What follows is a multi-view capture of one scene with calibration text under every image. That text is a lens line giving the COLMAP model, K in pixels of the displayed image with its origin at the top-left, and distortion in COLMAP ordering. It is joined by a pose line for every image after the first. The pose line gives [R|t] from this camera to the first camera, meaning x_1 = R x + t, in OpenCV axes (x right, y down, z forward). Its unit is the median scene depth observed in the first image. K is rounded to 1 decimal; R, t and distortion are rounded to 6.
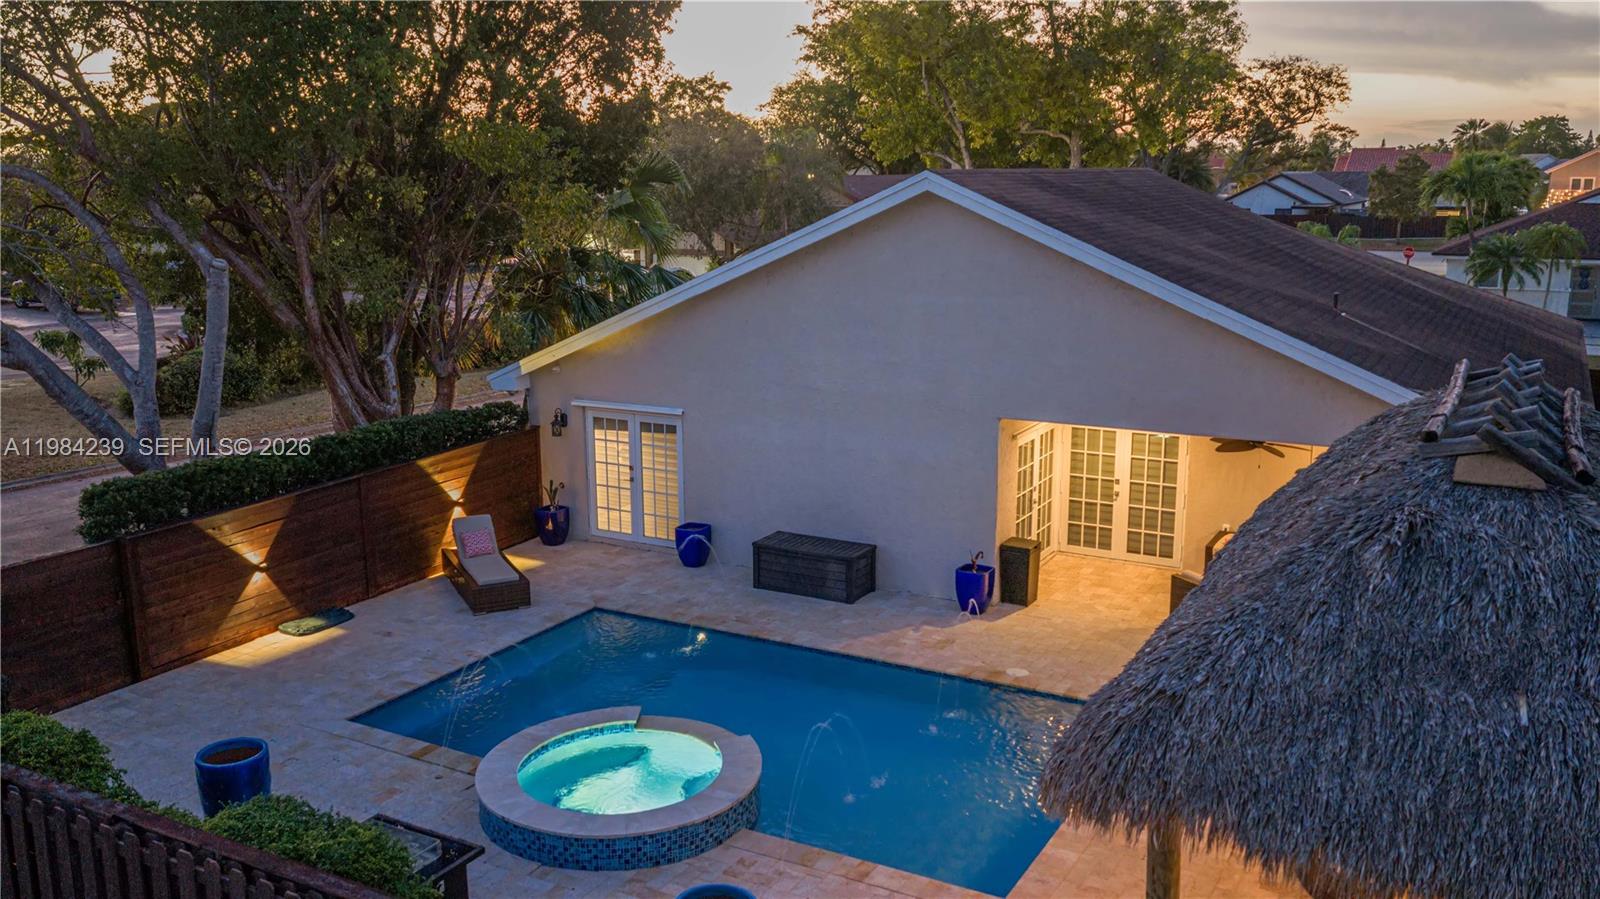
lens RADIAL K [[1317.5, 0, 804.3], [0, 1317.5, 448.6], [0, 0, 1]] dist [0.033209, -0.058005]
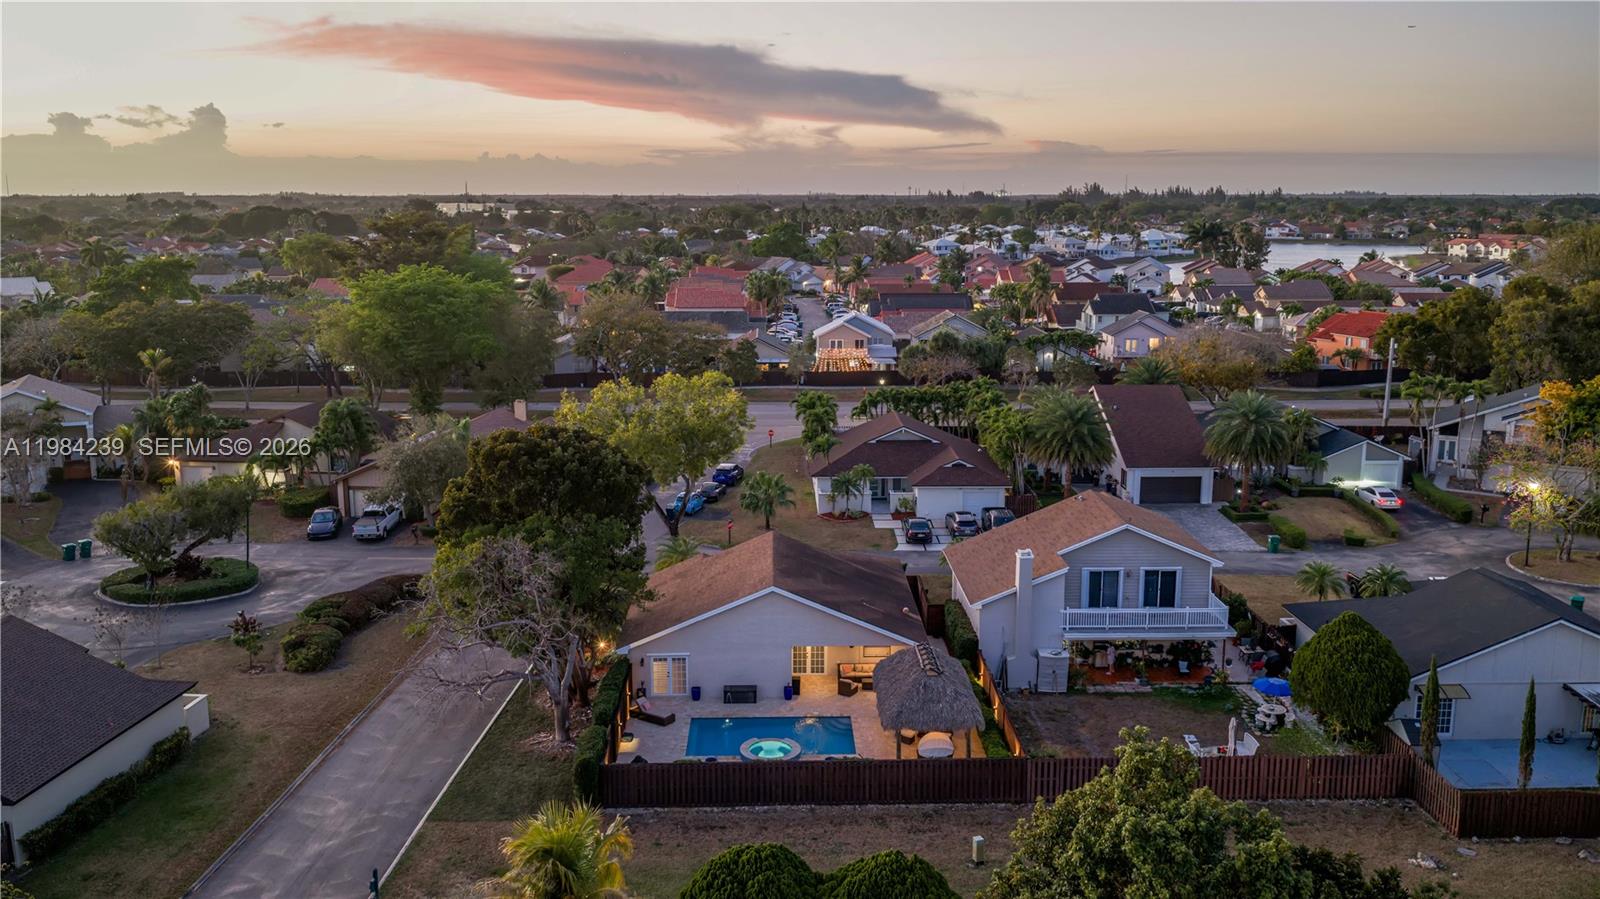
lens RADIAL K [[1317.5, 0, 804.3], [0, 1317.5, 448.6], [0, 0, 1]] dist [0.033209, -0.058005]
pose [[0.860794, -0.089785, 0.500971, -1.560094], [0.097985, 0.995138, 0.009988, -0.584246], [-0.499432, 0.040490, 0.865406, -2.156955]]
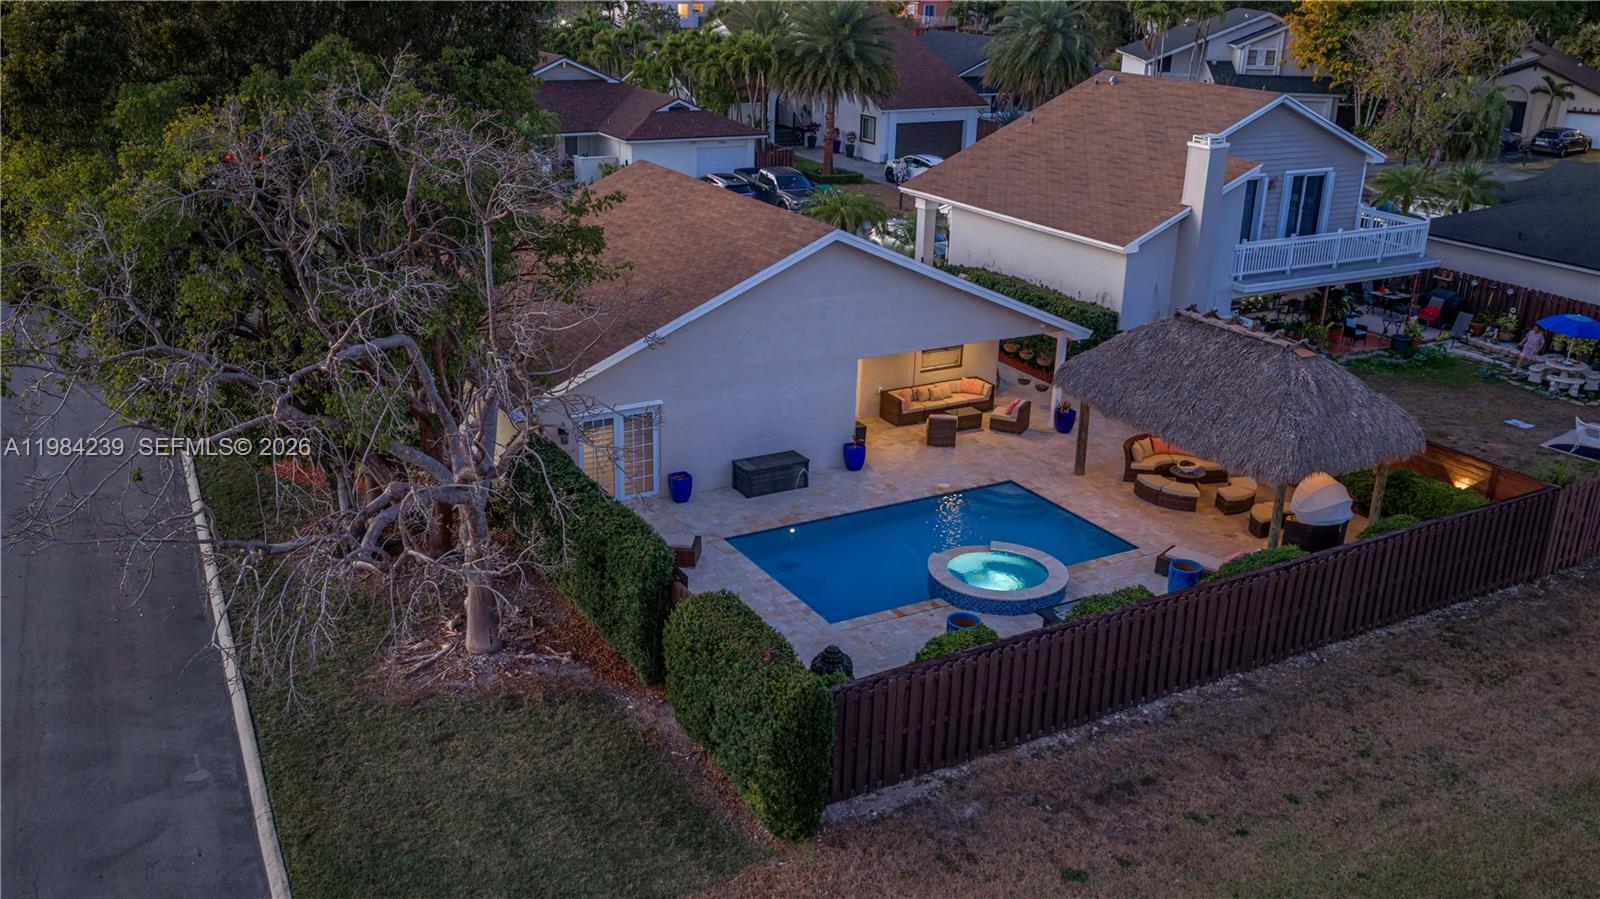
lens RADIAL K [[1379.0, 0, 805.8], [0, 1379.0, 475.7], [0, 0, 1]] dist [0.039549, -0.063115]
pose [[0.508374, -0.290593, 0.810624, -1.360493], [0.145226, 0.956791, 0.251914, -0.332140], [-0.848802, -0.010343, 0.528610, 0.077465]]
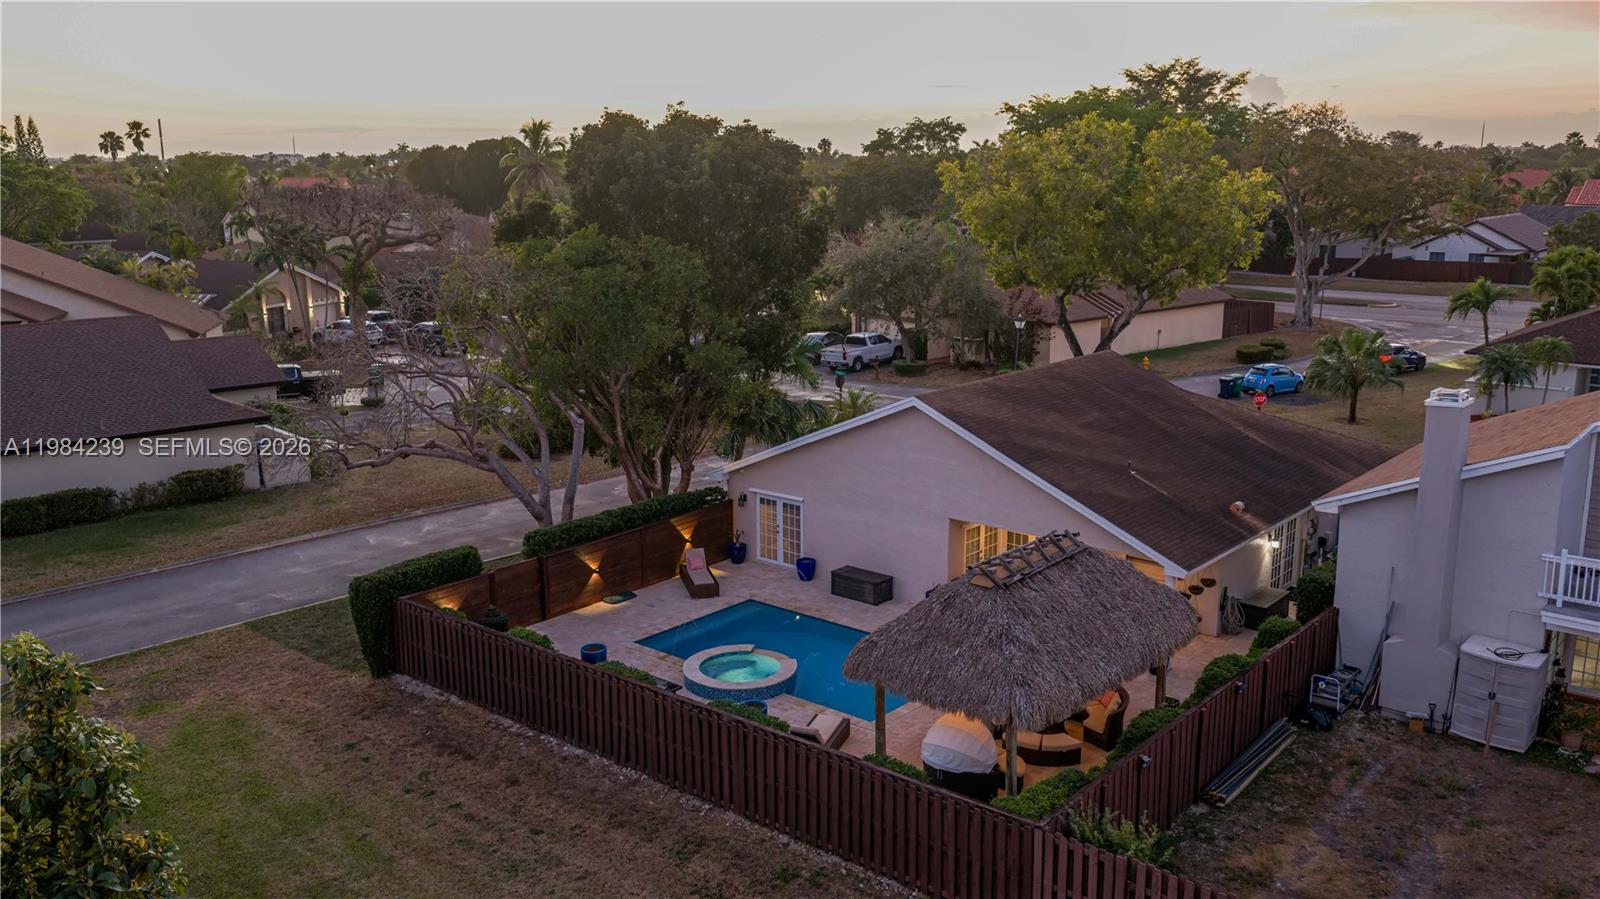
lens RADIAL K [[1317.5, 0, 804.3], [0, 1317.5, 448.6], [0, 0, 1]] dist [0.033209, -0.058005]
pose [[0.980547, 0.042148, -0.191708, 0.296198], [-0.039844, 0.999080, 0.015859, -0.143606], [0.192200, -0.007912, 0.981324, -0.950910]]
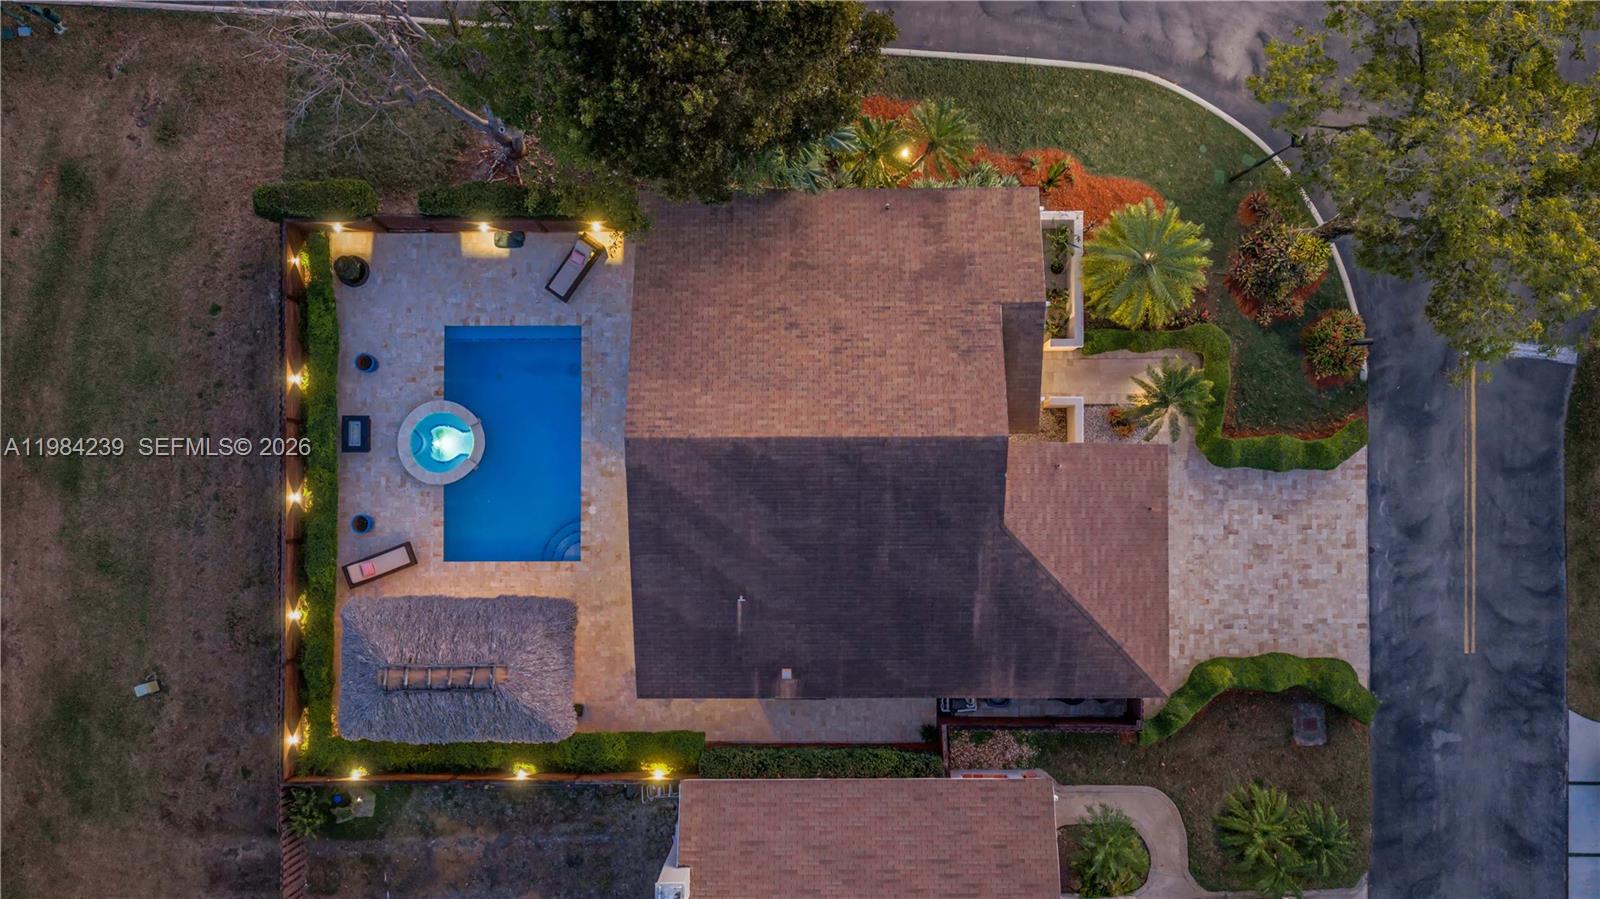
lens RADIAL K [[1379.0, 0, 805.8], [0, 1379.0, 475.7], [0, 0, 1]] dist [0.039549, -0.063115]
pose [[0.491038, 0.871037, -0.013254, 0.301009], [-0.183142, 0.118095, 0.975967, -2.300957], [0.851669, -0.476810, 0.217513, 0.670149]]
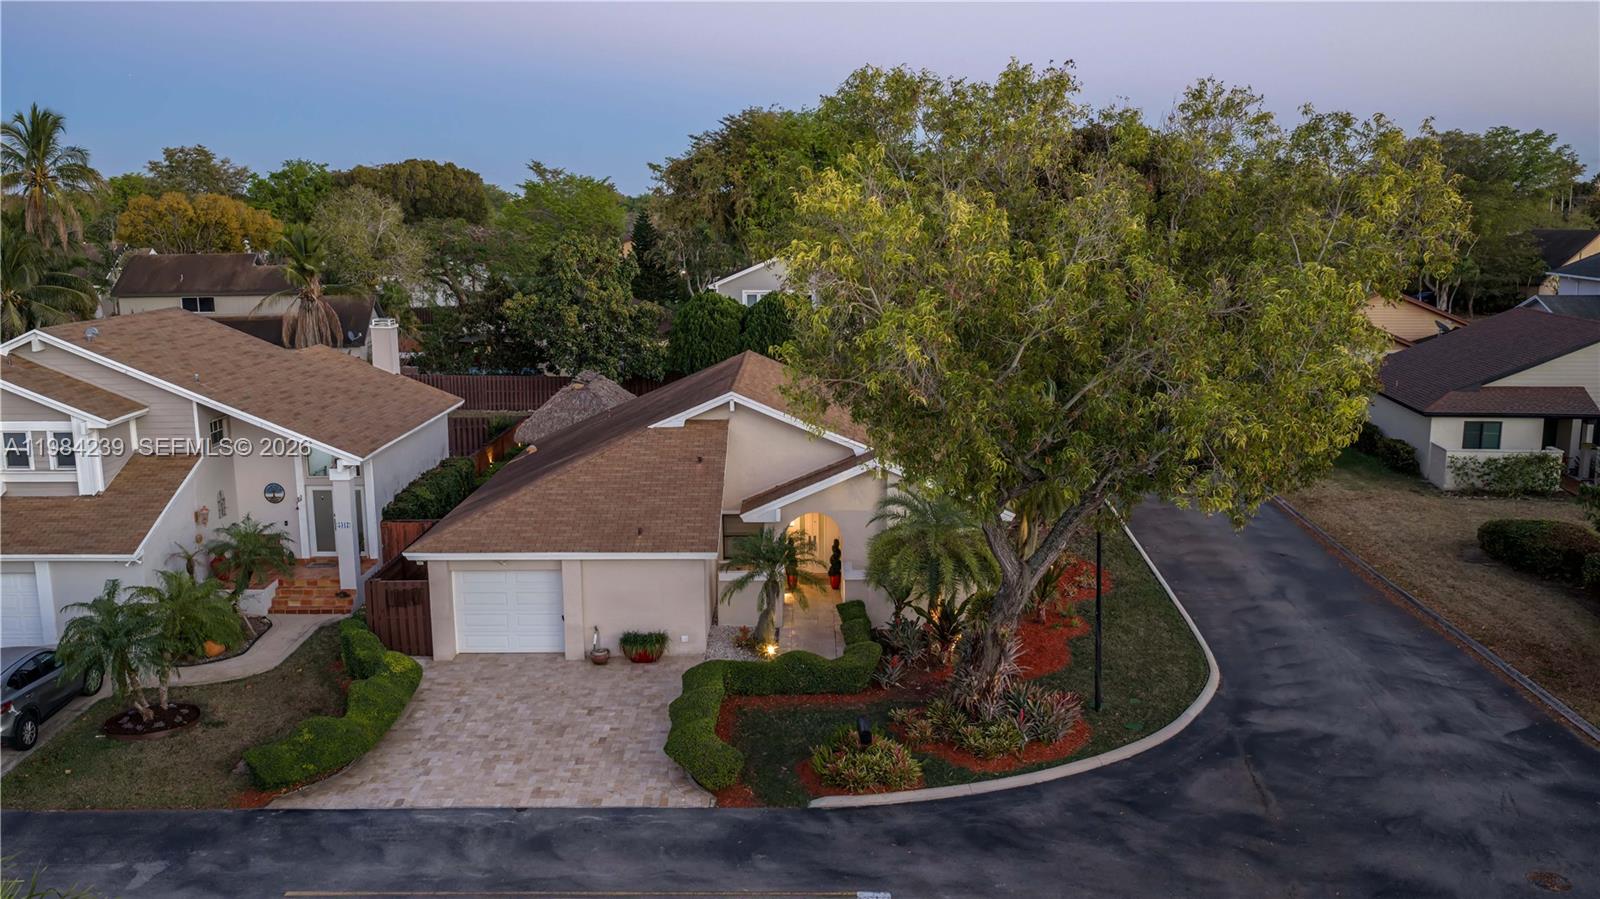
lens RADIAL K [[1317.5, 0, 804.3], [0, 1317.5, 448.6], [0, 0, 1]] dist [0.033209, -0.058005]
pose [[-0.873008, 0.092537, -0.478846, 1.248782], [-0.089029, 0.935099, 0.343021, -0.924140], [0.479510, 0.342091, -0.808111, 3.136396]]
